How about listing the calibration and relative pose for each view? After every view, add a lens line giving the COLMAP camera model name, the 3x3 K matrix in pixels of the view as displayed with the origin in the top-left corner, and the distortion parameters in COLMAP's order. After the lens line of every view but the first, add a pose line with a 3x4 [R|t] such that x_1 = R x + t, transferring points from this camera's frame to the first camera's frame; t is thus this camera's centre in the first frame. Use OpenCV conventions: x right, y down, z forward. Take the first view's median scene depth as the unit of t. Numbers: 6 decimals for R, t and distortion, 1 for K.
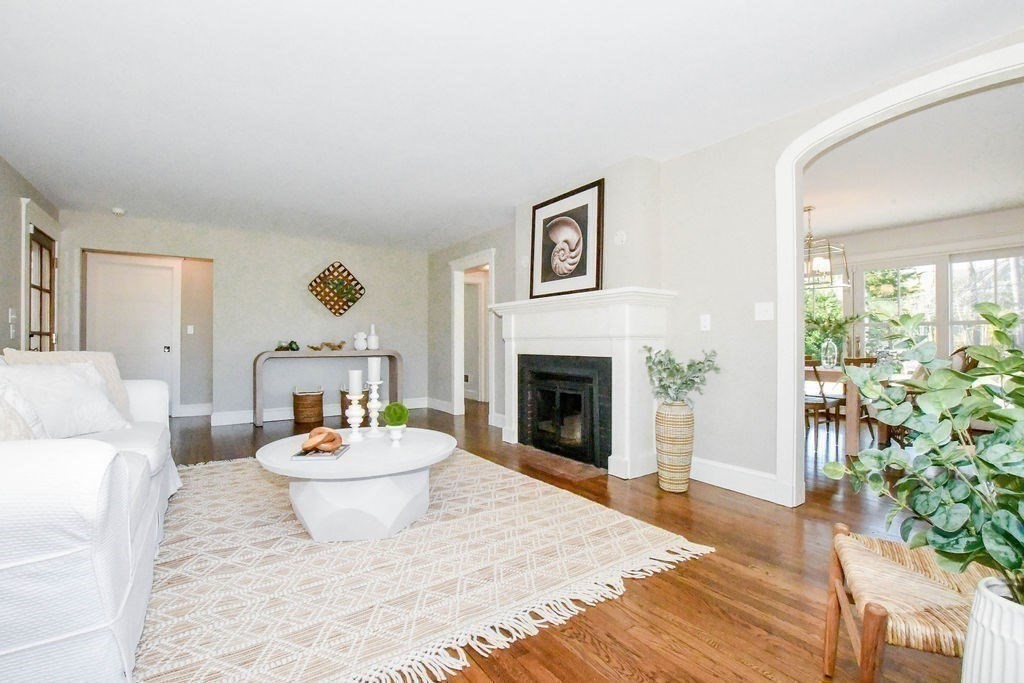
lens RADIAL K [[450.7, 0, 502.8], [0, 450.7, 344.8], [0, 0, 1]] dist [-0.030703, 0.003076]
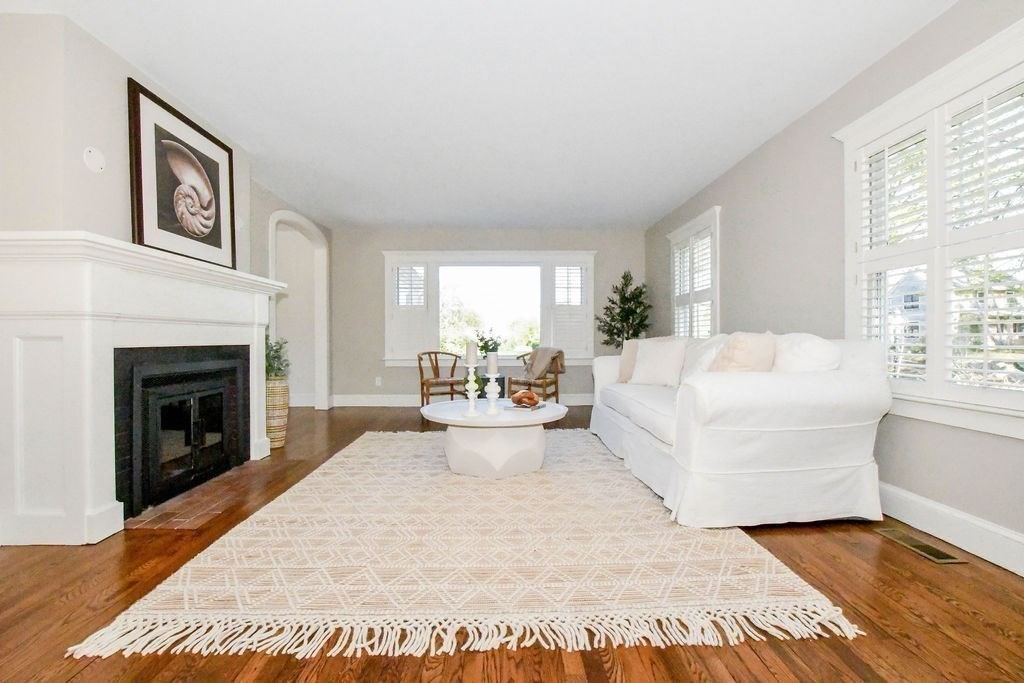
lens RADIAL K [[450.7, 0, 514.1], [0, 450.7, 340.7], [0, 0, 1]] dist [-0.030703, 0.003076]
pose [[-0.844393, -0.000721, 0.535724, -0.734679], [0.005473, 0.999935, 0.009973, 0.012138], [-0.535696, 0.011353, -0.844334, 1.435077]]
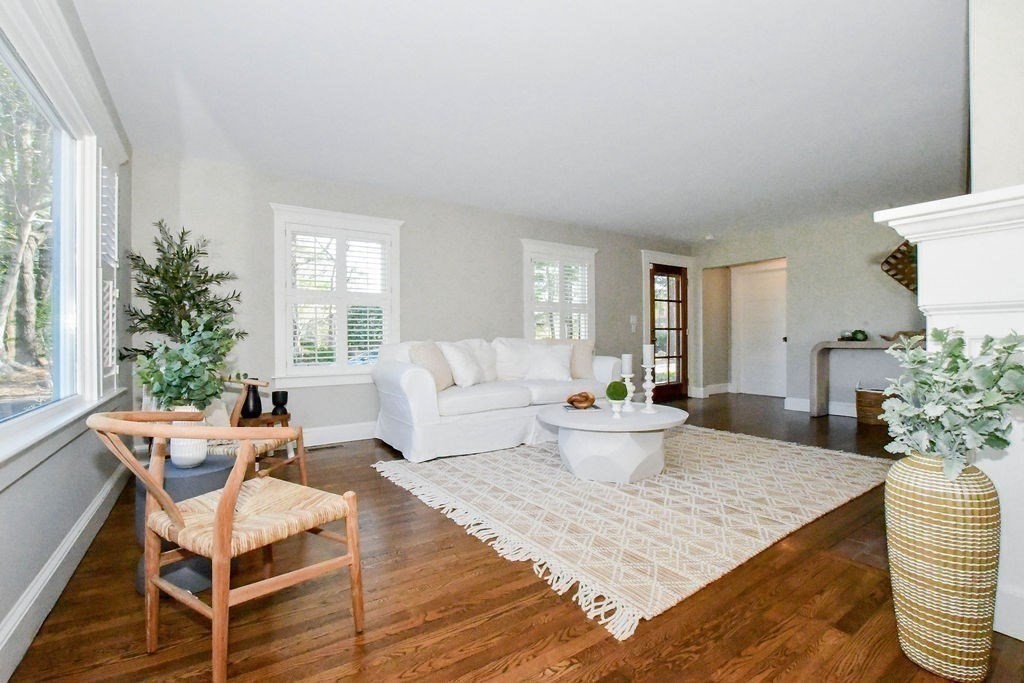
lens RADIAL K [[450.7, 0, 510.2], [0, 450.7, 339.9], [0, 0, 1]] dist [-0.030703, 0.003076]
pose [[-0.000707, 0.000425, -1.000000, 0.669061], [0.003700, 0.999993, 0.000422, 0.013140], [0.999993, -0.003700, -0.000708, 0.499743]]
